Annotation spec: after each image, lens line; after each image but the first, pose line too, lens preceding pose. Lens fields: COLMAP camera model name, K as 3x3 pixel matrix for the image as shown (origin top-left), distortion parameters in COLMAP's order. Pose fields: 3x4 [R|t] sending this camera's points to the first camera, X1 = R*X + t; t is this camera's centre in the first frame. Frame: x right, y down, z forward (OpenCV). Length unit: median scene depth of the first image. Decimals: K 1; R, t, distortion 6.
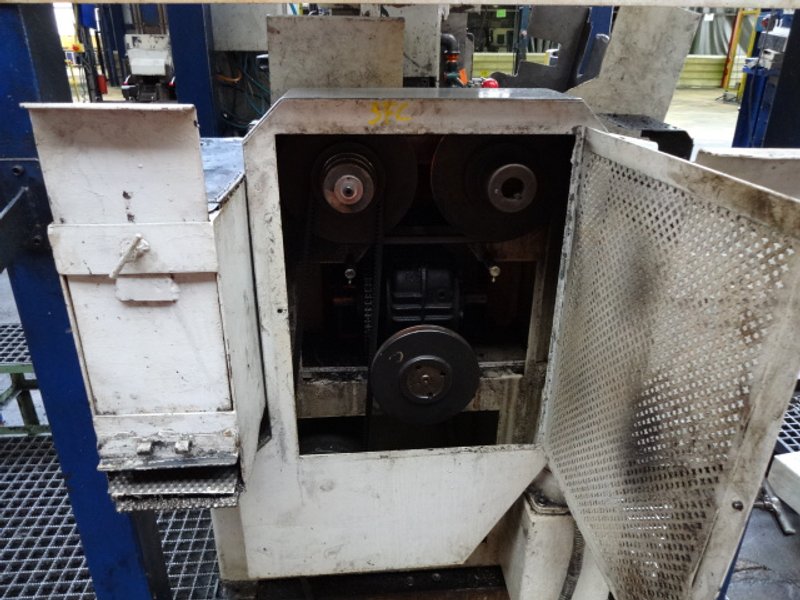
lens RADIAL K [[593.9, 0, 400.0], [0, 593.9, 300.0], [0, 0, 1]] dist [-0.013094, -0.004279]
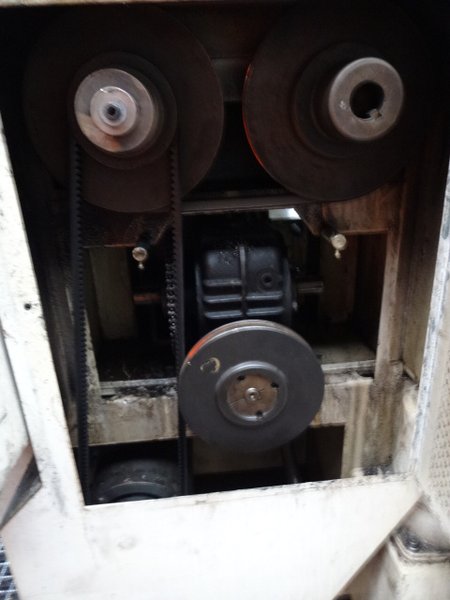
lens RADIAL K [[445.4, 0, 225.0], [0, 445.4, 300.0], [0, 0, 1]] dist [-0.013094, -0.004279]
pose [[0.998376, -0.050030, -0.027237, 0.029873], [0.048983, 0.998083, -0.037827, 0.034904], [0.029077, 0.036432, 0.998913, 0.427135]]
